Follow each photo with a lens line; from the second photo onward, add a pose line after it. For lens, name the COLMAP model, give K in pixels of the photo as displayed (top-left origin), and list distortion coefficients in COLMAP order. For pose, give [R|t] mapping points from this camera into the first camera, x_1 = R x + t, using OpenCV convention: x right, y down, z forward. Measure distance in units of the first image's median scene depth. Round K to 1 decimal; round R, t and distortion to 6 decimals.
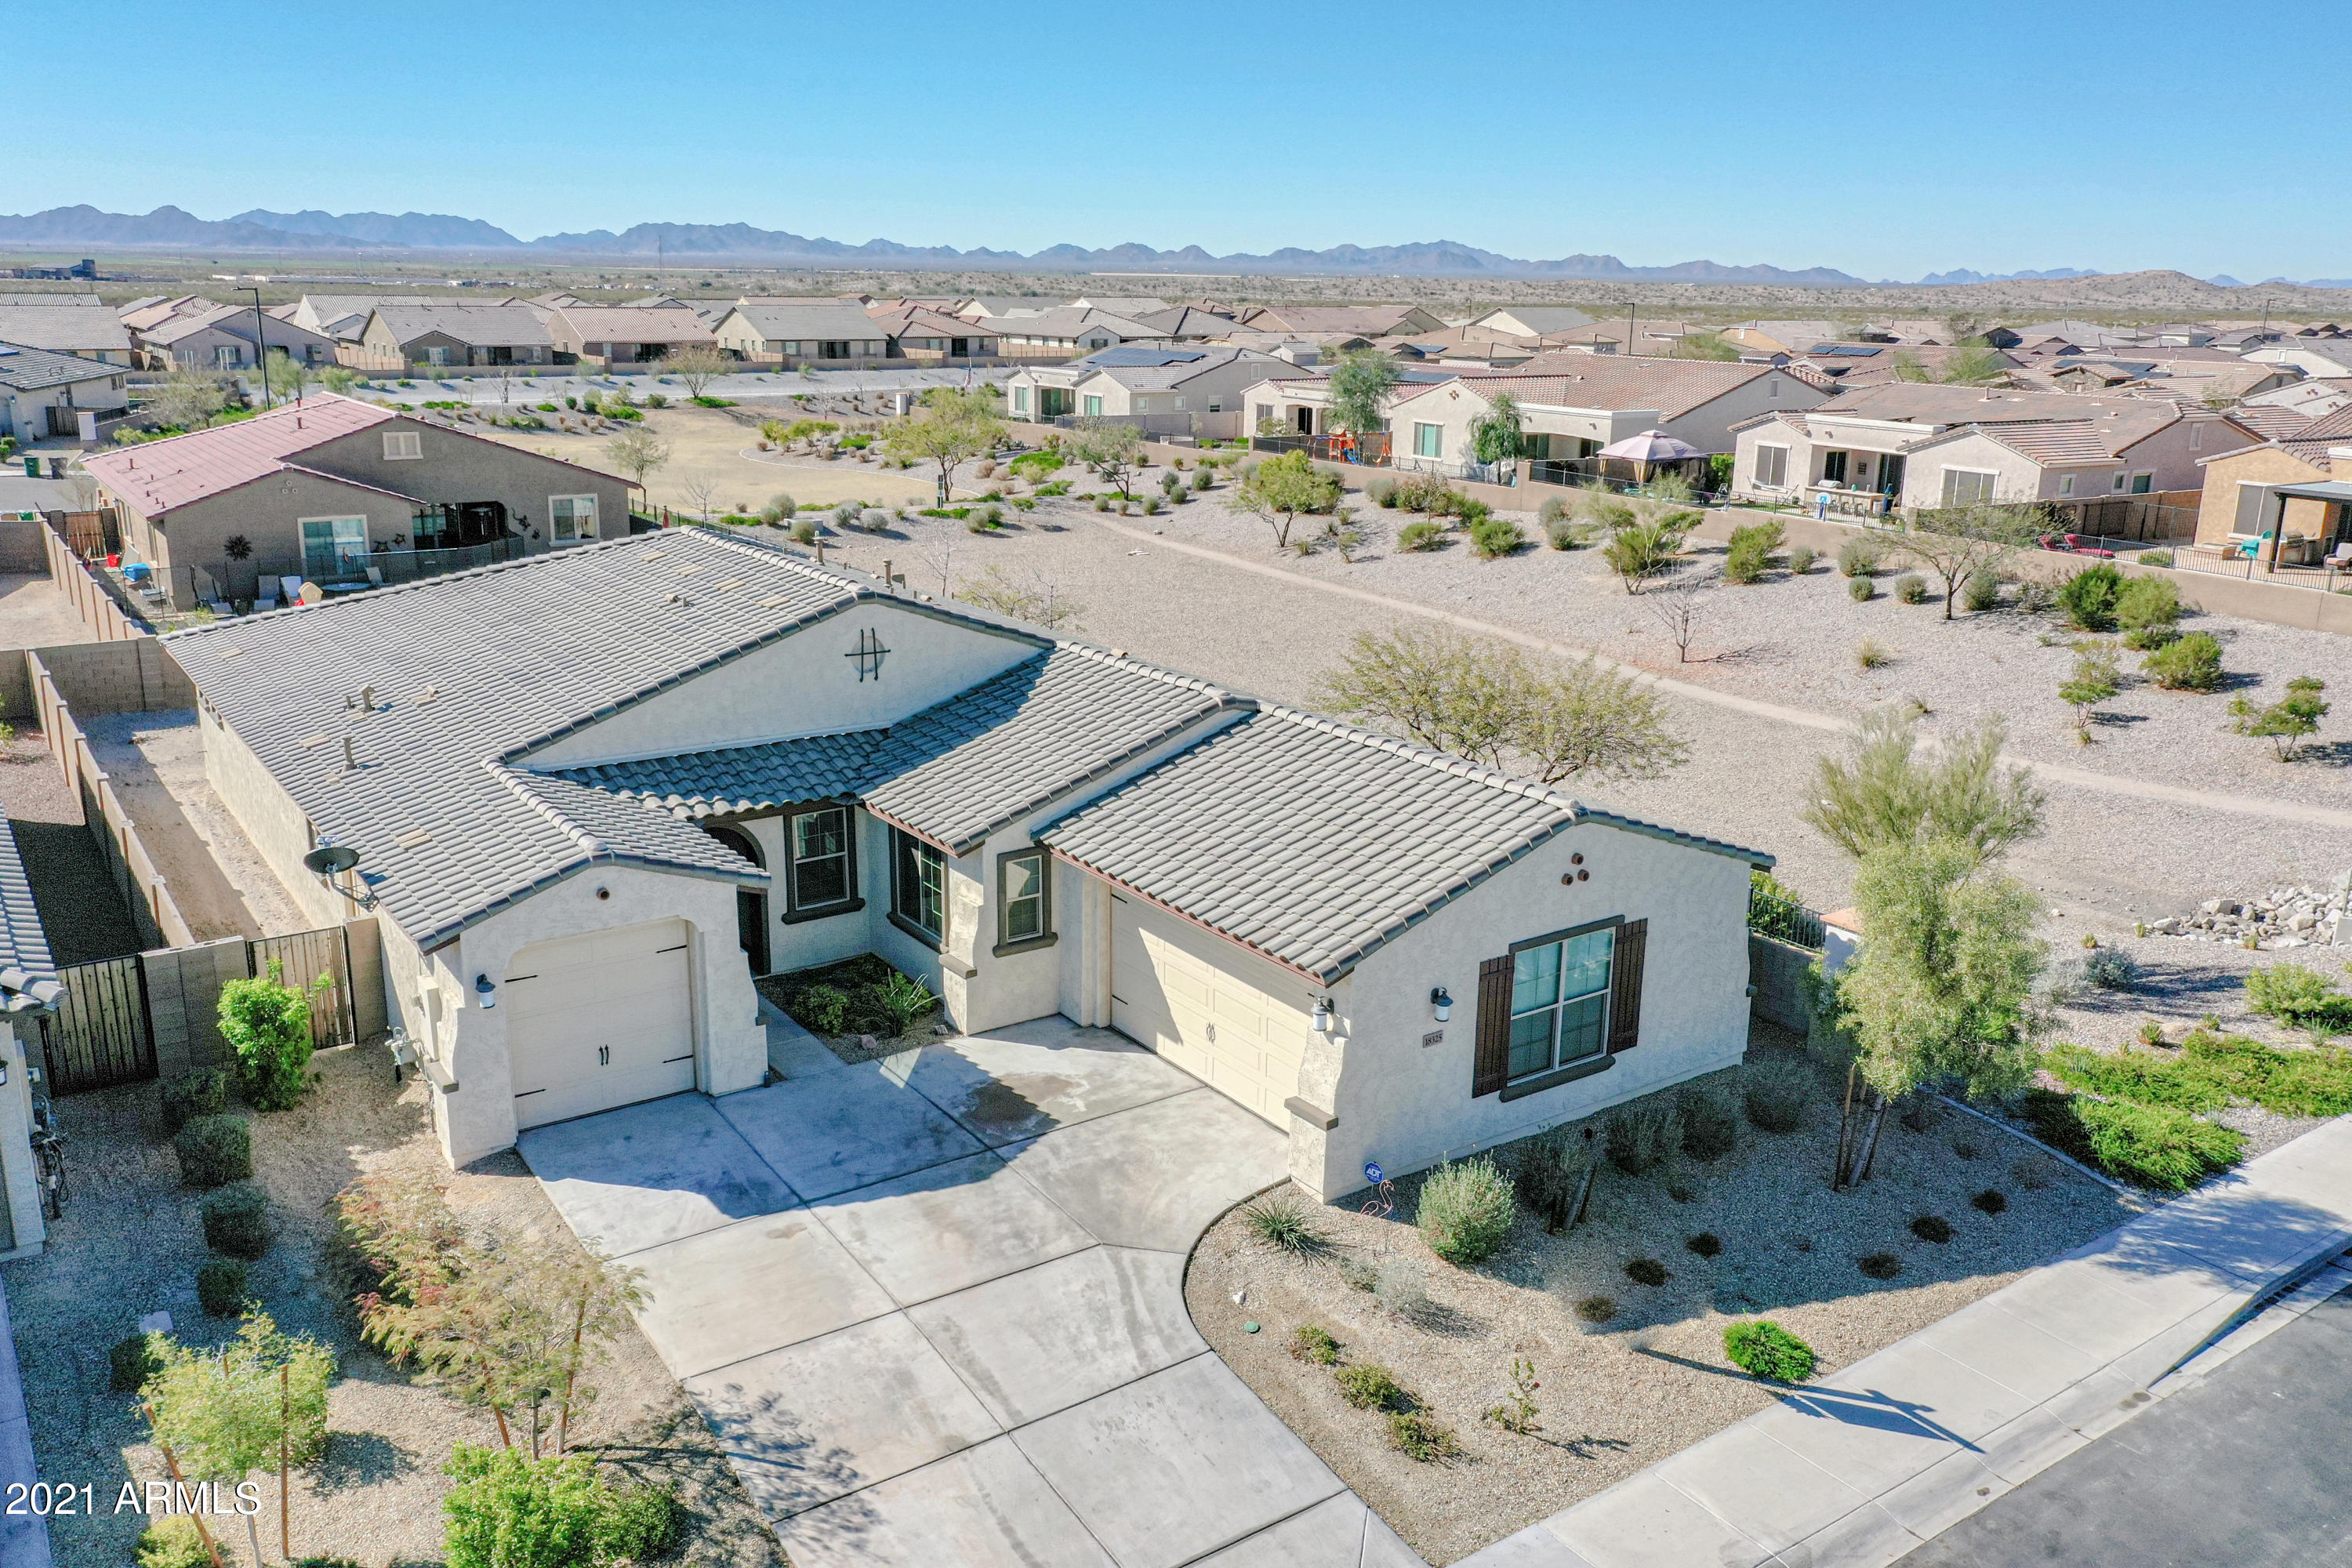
lens RADIAL K [[1833.6, 0, 1176.0], [0, 1833.6, 784.0], [0, 0, 1]] dist [0.005590, 0.006128]
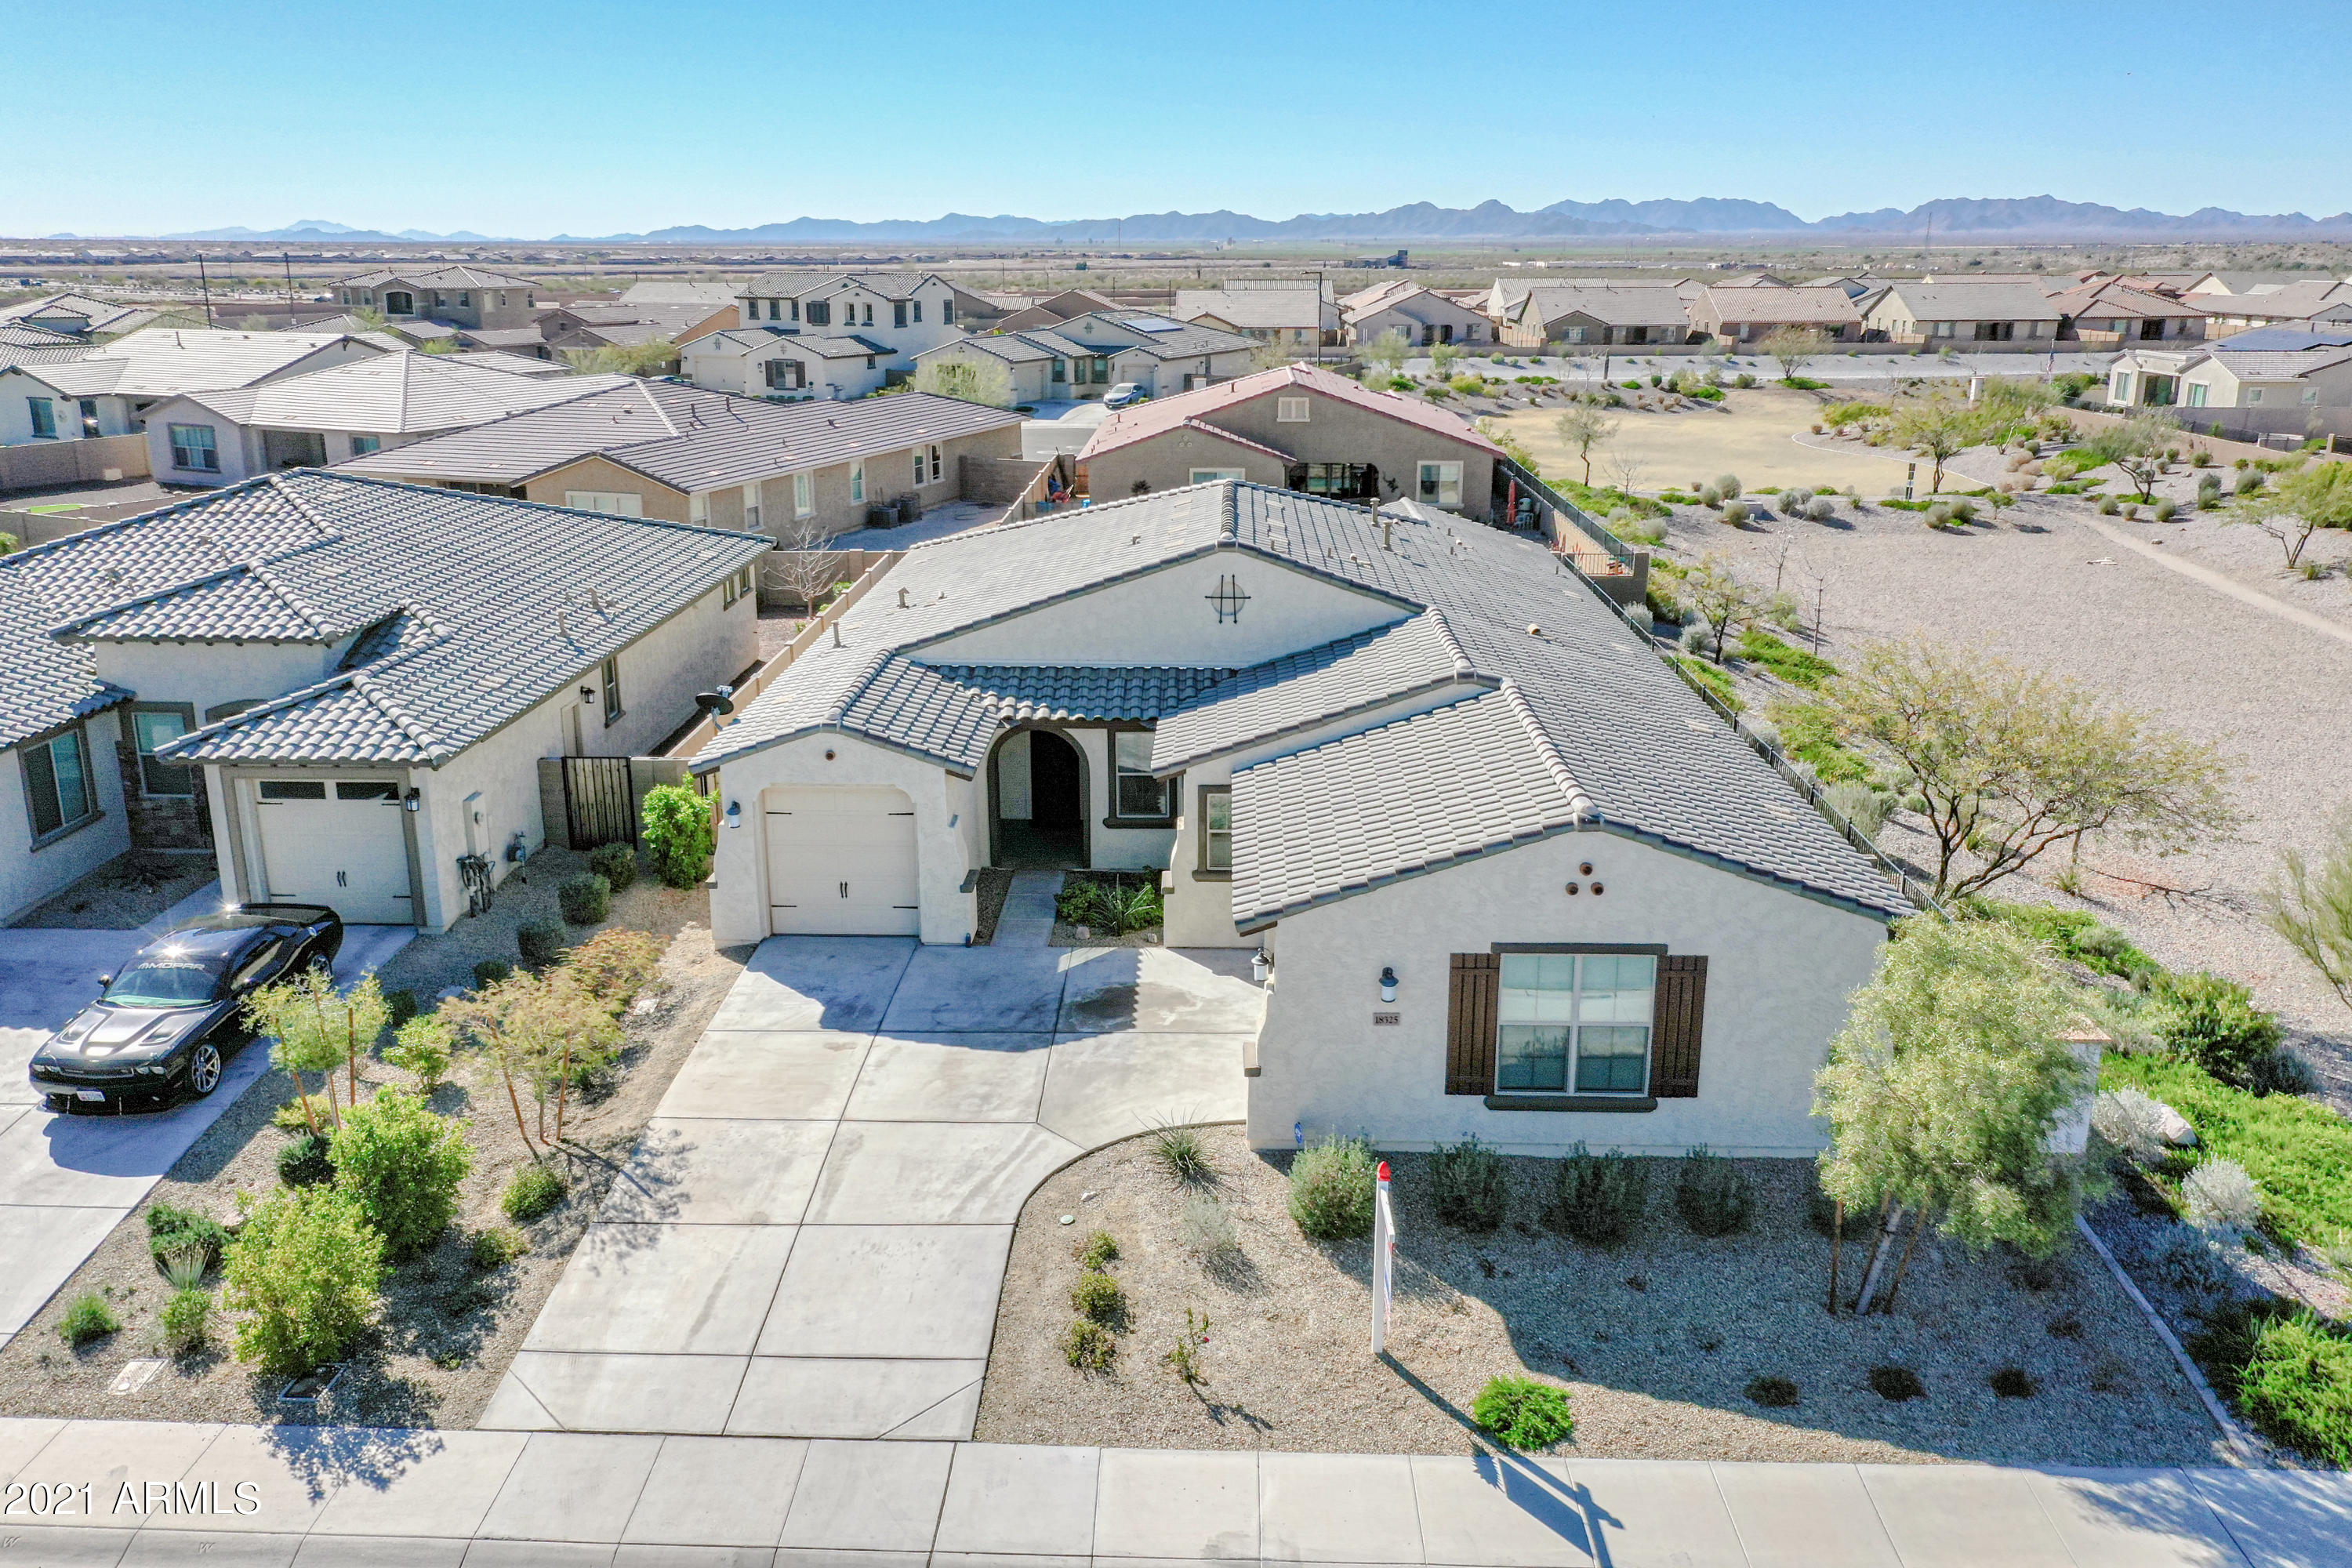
lens RADIAL K [[1843.6, 0, 1176.0], [0, 1843.6, 784.0], [0, 0, 1]] dist [0.005718, 0.003417]
pose [[0.801281, 0.148961, -0.579448, 0.203366], [-0.144335, 0.988032, 0.054406, -0.007656], [0.580618, 0.040040, 0.813191, 0.043102]]
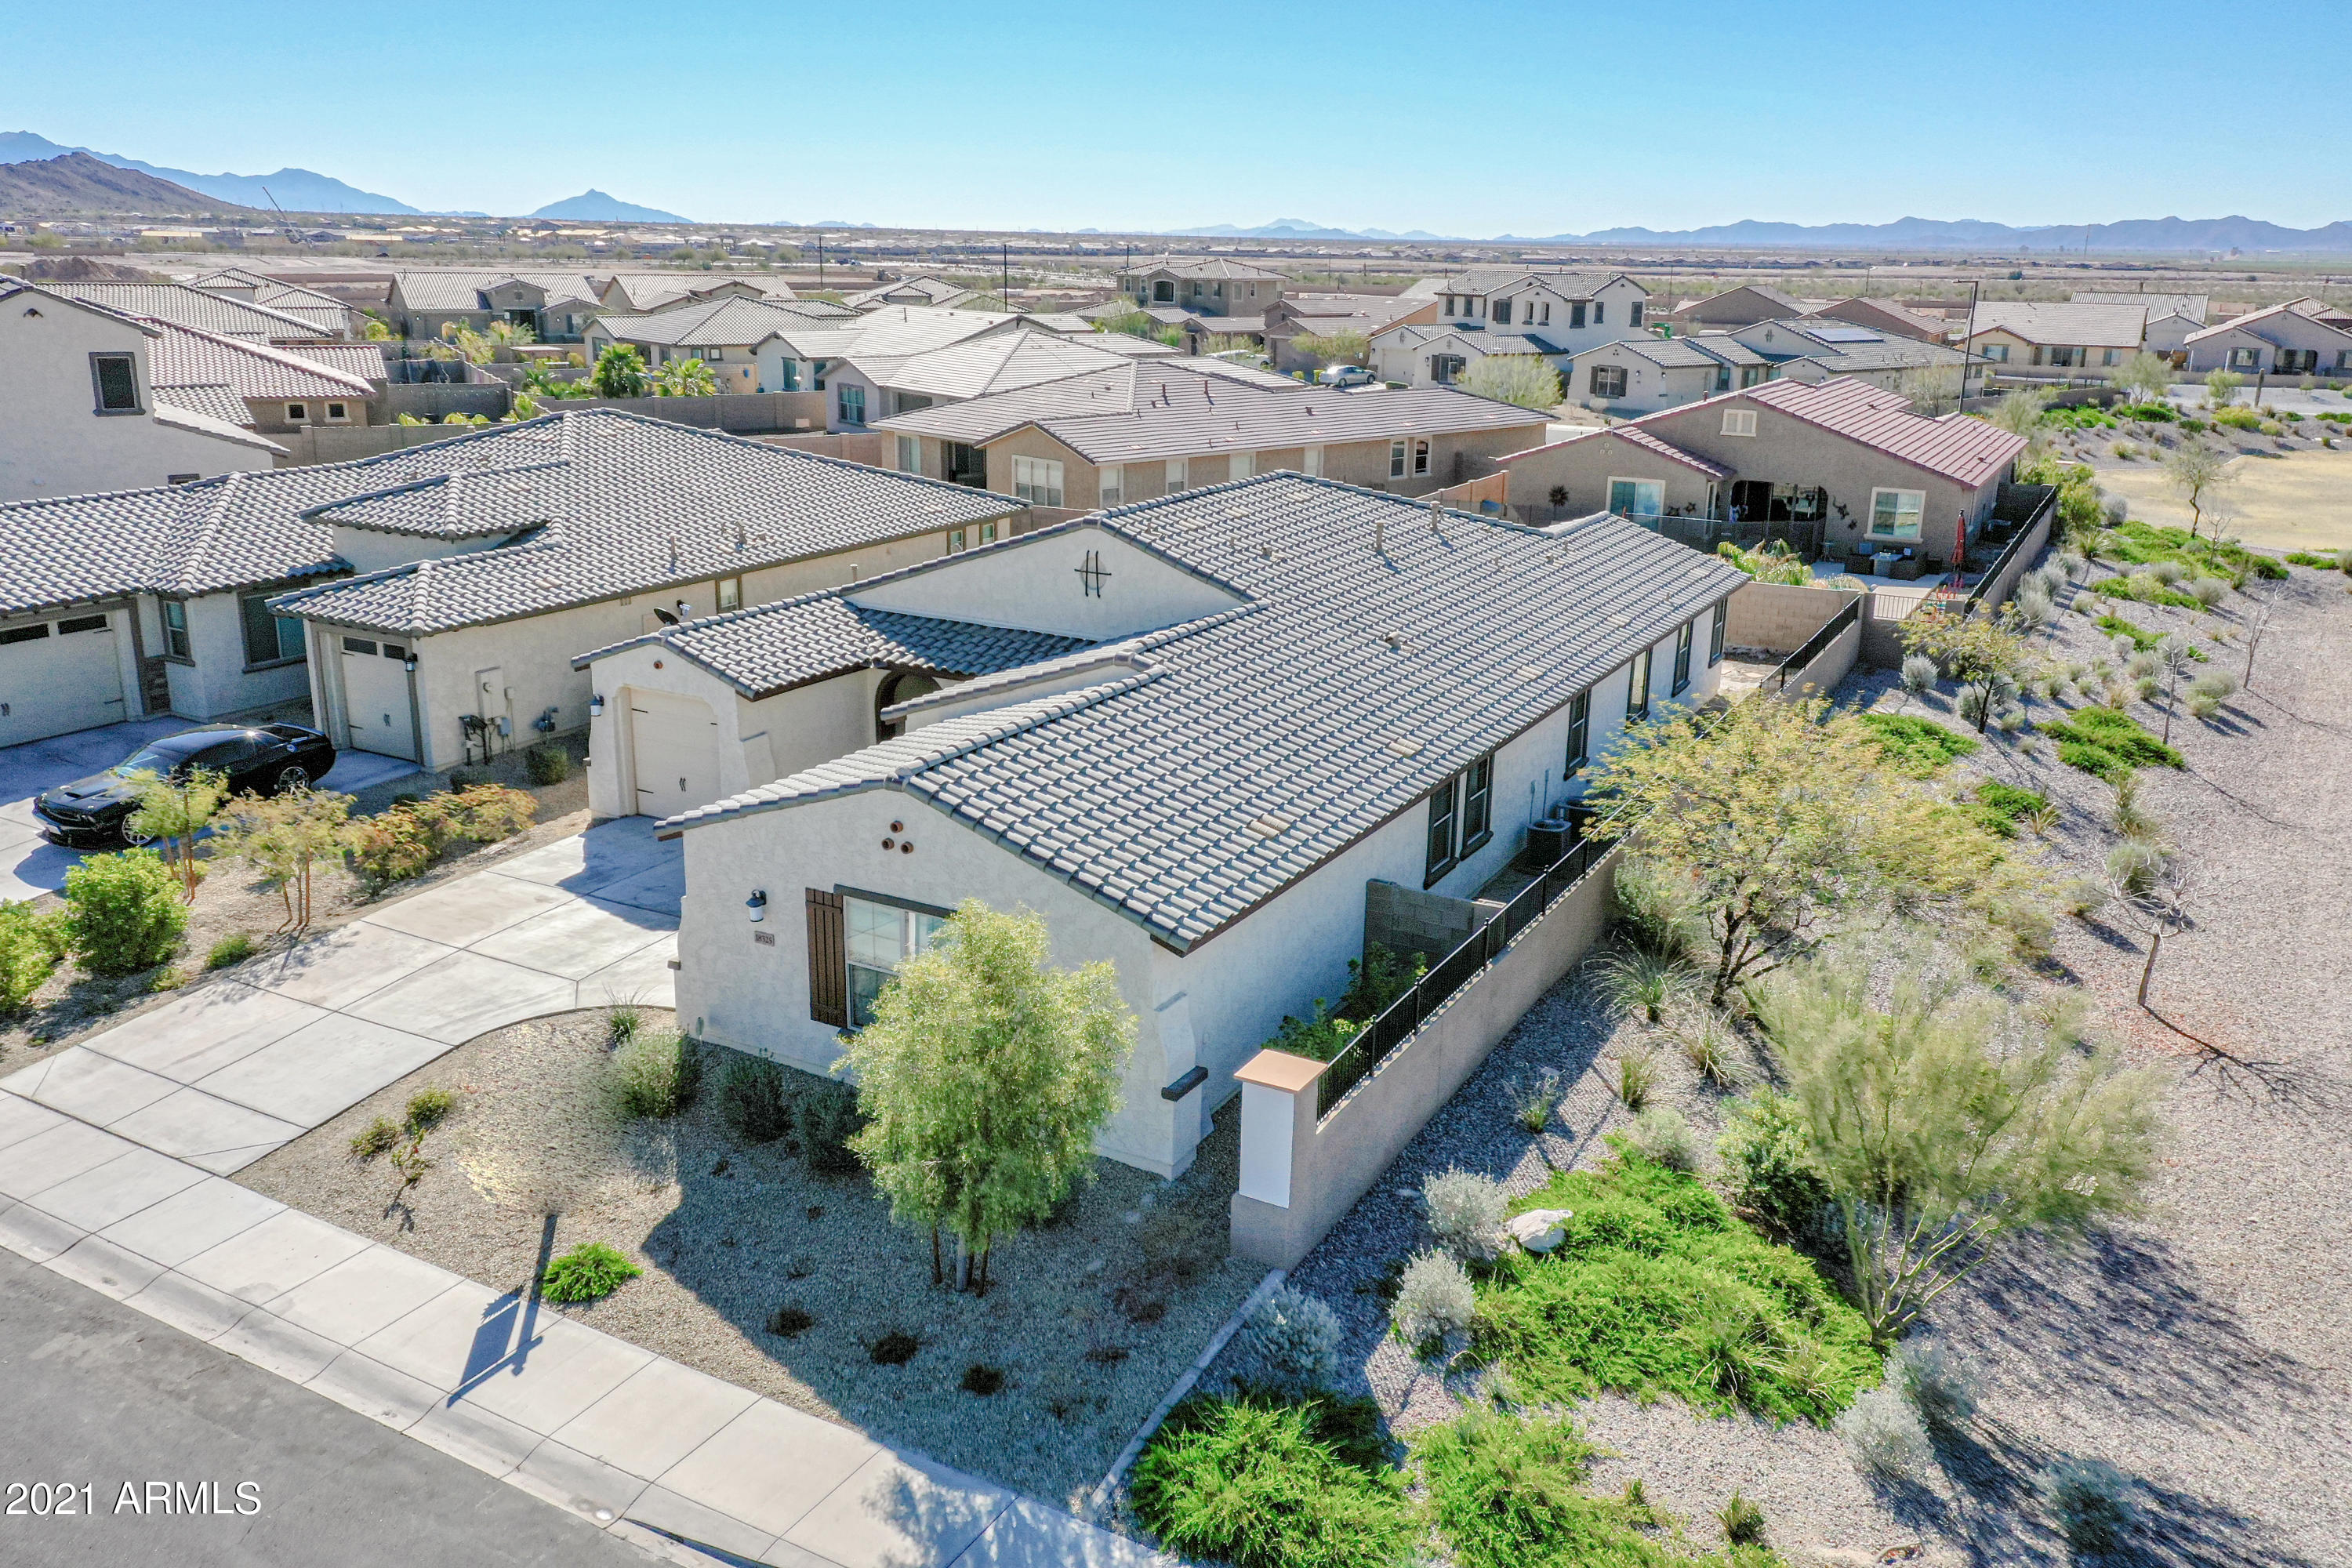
lens RADIAL K [[1833.6, 0, 1176.0], [0, 1833.6, 784.0], [0, 0, 1]] dist [0.005590, 0.006128]
pose [[0.438302, 0.244053, -0.865060, 0.388819], [-0.247076, 0.958070, 0.145106, -0.055017], [0.864202, 0.150135, 0.480224, 0.229157]]
